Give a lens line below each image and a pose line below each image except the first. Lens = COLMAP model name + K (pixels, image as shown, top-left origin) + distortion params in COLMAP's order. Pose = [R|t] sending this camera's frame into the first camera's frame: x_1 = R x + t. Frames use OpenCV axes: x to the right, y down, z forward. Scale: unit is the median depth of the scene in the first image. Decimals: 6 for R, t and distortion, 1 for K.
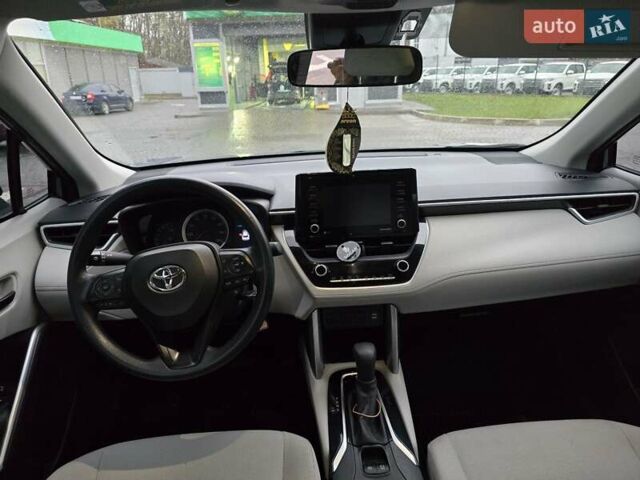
lens RADIAL K [[438.8, 0, 320.0], [0, 438.8, 240.0], [0, 0, 1]] dist [0.045797, -0.050381]
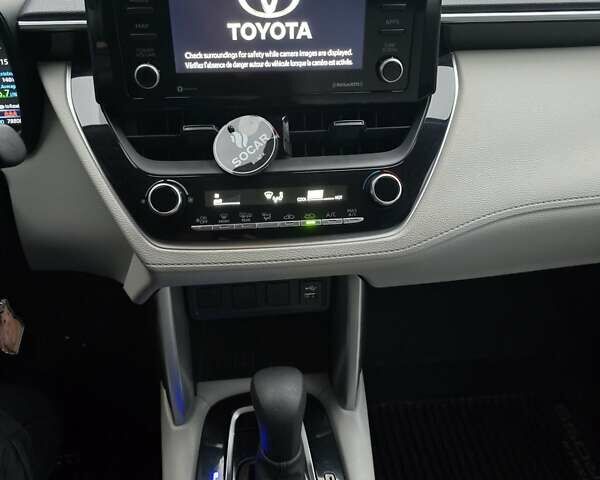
lens RADIAL K [[559.0, 0, 300.0], [0, 559.0, 240.0], [0, 0, 1]] dist [0.150273, -0.346318]
pose [[0.998148, 0.018247, 0.058024, 0.084338], [-0.034153, 0.957502, 0.286399, -0.034323], [-0.050332, -0.287850, 0.956352, 0.512132]]
